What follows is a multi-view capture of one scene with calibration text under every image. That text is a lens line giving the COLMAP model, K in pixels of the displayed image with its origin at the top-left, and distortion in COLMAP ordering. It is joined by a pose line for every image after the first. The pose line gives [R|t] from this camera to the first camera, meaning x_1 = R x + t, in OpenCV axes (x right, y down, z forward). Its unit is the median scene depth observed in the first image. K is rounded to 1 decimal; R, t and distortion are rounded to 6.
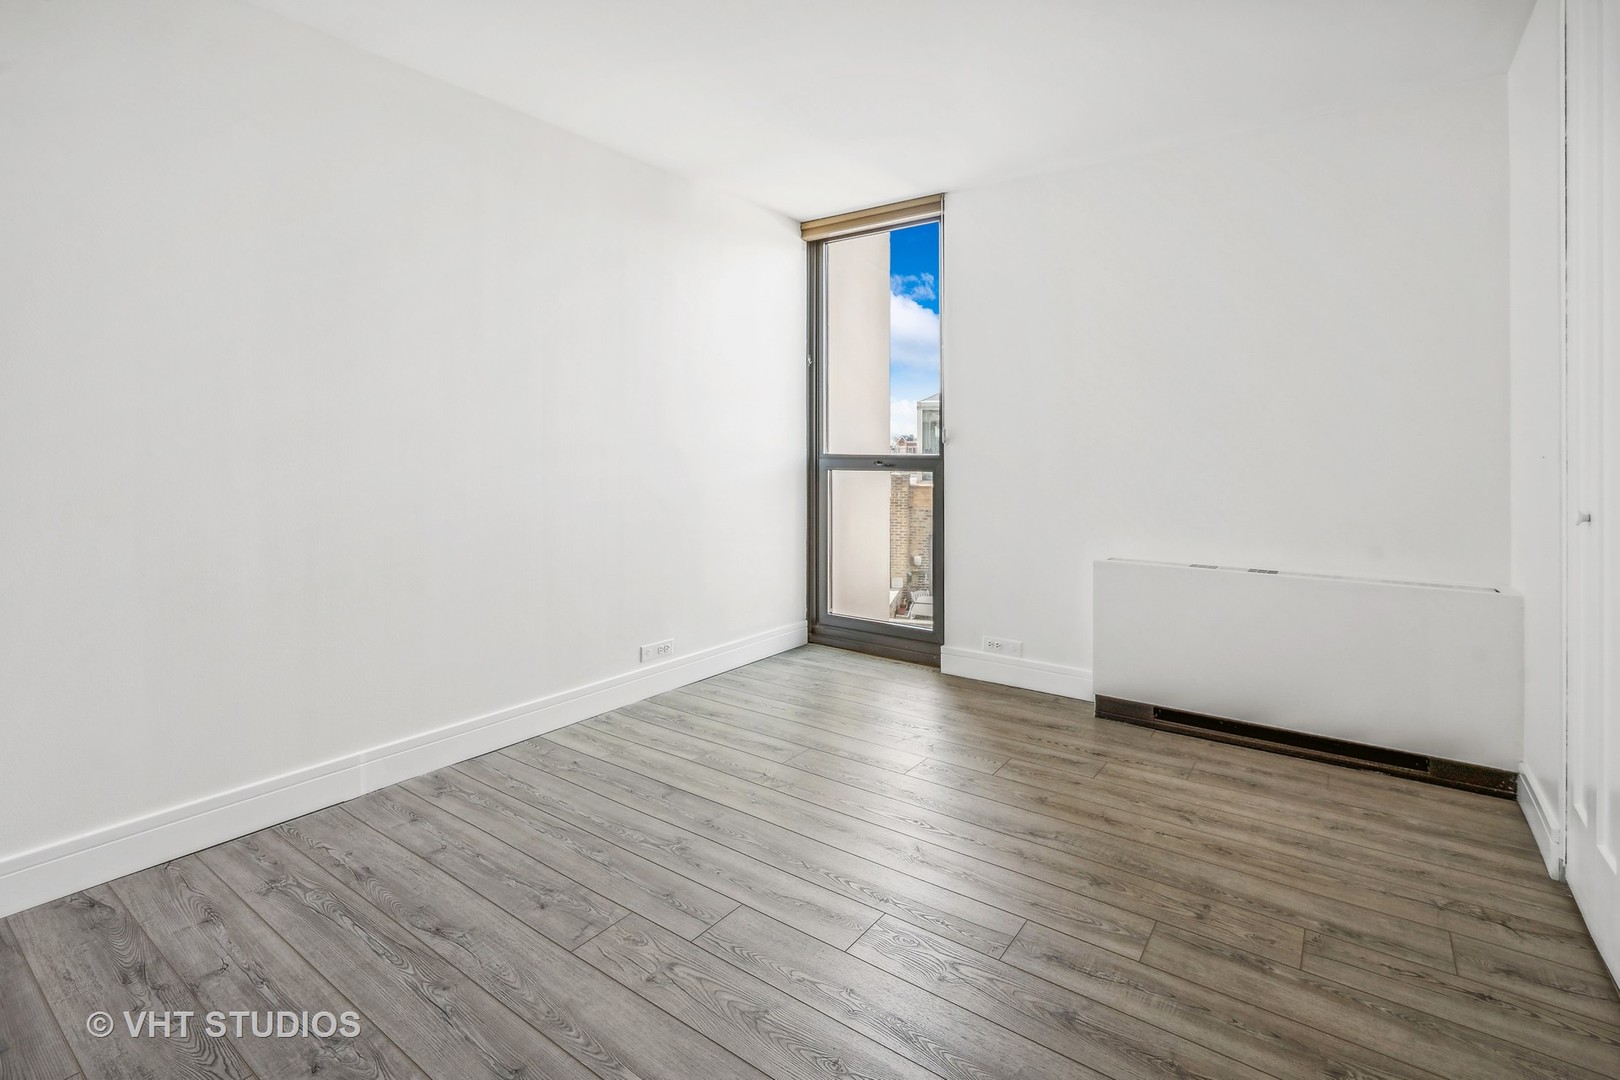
lens RADIAL K [[762.6, 0, 809.8], [0, 762.6, 527.2], [0, 0, 1]] dist [0.000040, -0.000056]
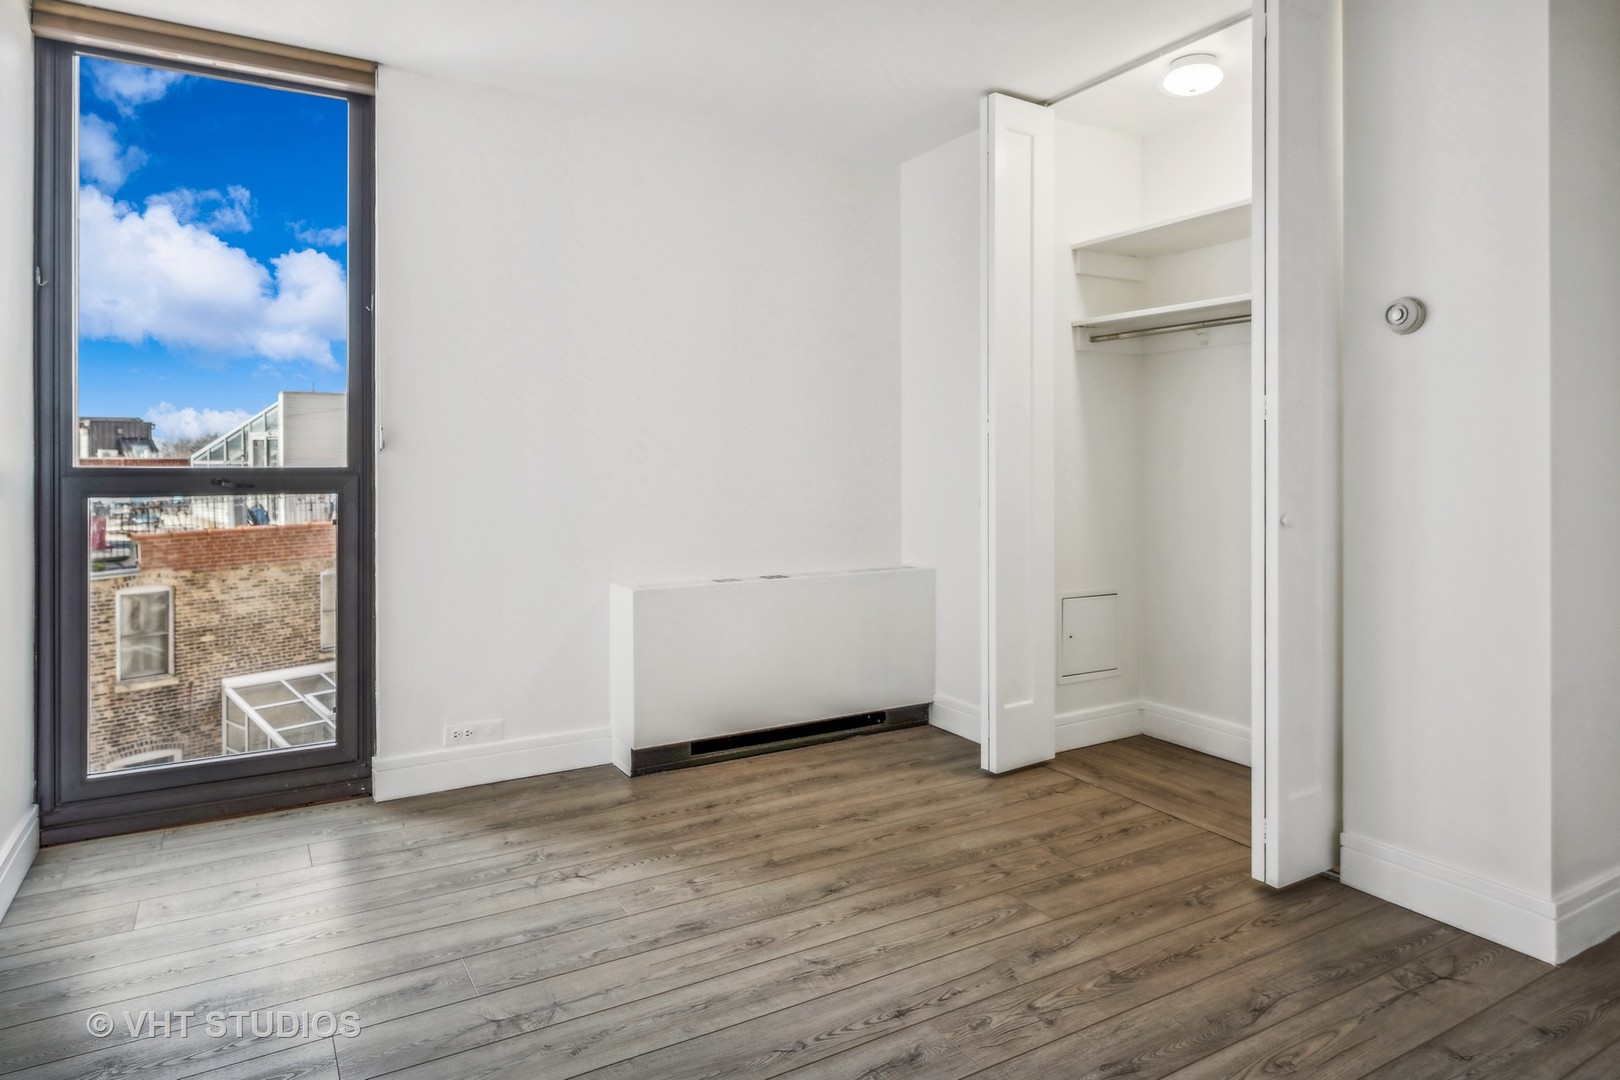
lens RADIAL K [[959.6, 0, 815.7], [0, 959.6, 544.0], [0, 0, 1]] dist [0.001349, 0.000359]
pose [[0.388343, -0.080363, 0.918004, -0.681346], [0.092369, 0.994568, 0.047990, -0.051852], [-0.916874, 0.066159, 0.393657, 0.533099]]
